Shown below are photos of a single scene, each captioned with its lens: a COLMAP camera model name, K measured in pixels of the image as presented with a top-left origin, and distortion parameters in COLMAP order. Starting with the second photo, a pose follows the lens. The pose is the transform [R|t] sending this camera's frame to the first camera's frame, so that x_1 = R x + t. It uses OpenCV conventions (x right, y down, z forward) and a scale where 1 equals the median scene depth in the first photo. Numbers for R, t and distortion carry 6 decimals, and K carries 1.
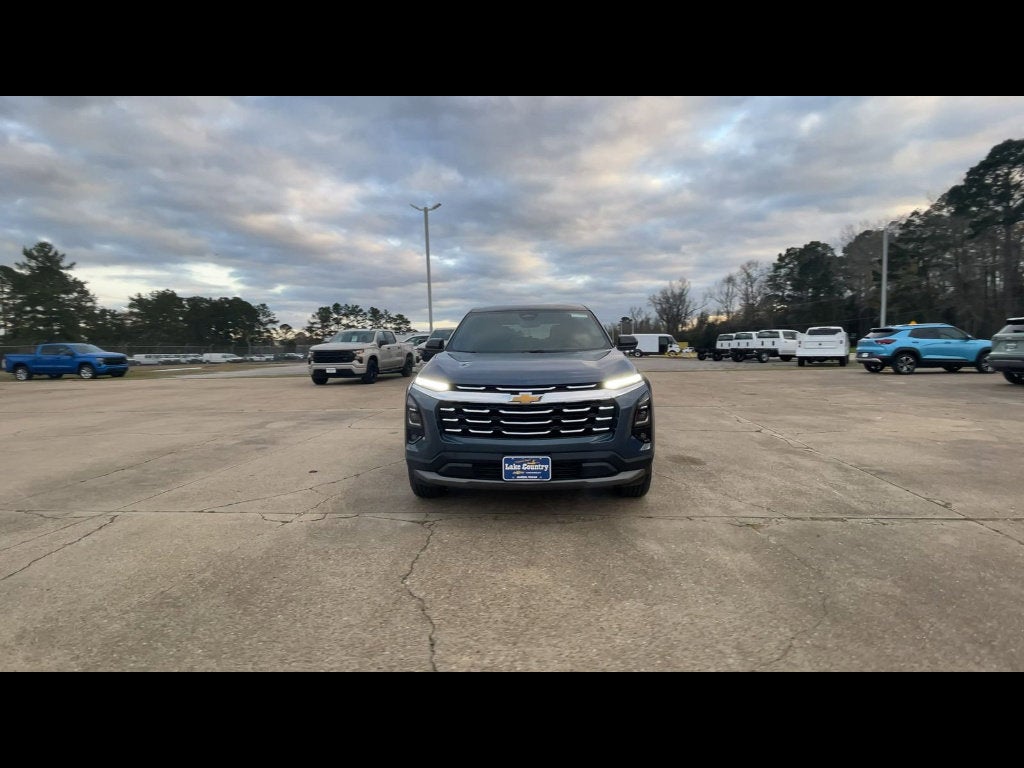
lens RADIAL K [[509.8, 0, 512.0], [0, 509.8, 385.3], [0, 0, 1]] dist [0.024723, -0.023444]
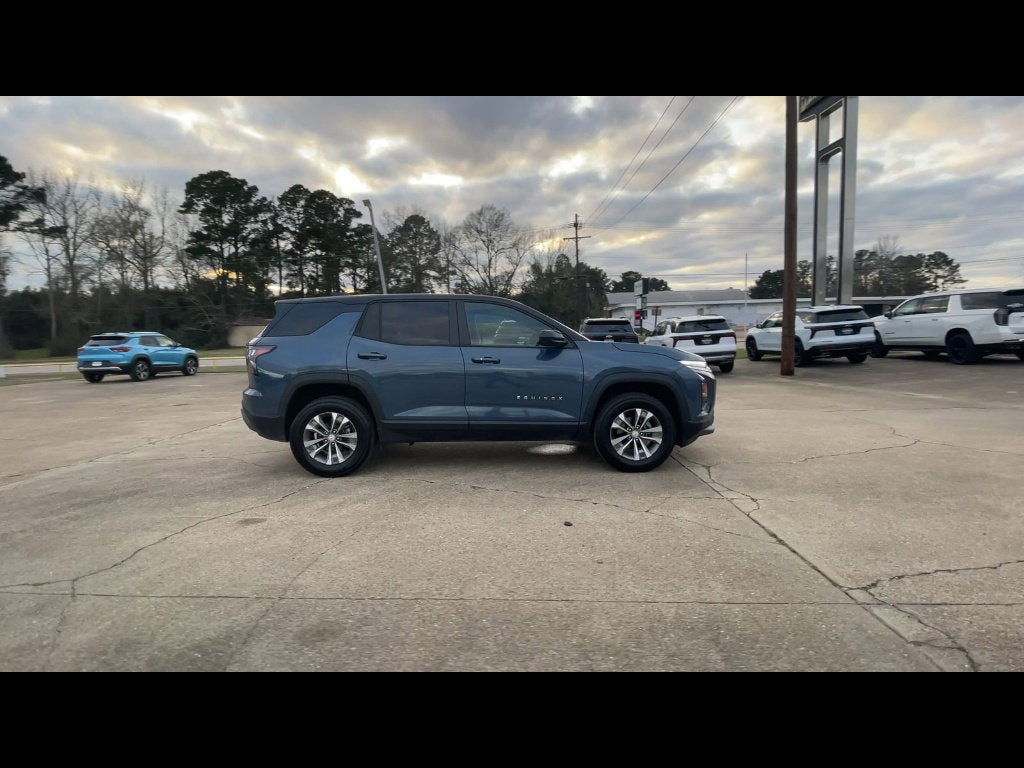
lens RADIAL K [[514.0, 0, 511.9], [0, 514.0, 387.6], [0, 0, 1]] dist [0.013250, -0.014358]
pose [[-0.060371, -0.072392, 0.995547, -0.078922], [0.093751, 0.992547, 0.077859, -0.004858], [-0.993764, 0.098034, -0.053134, 0.083510]]
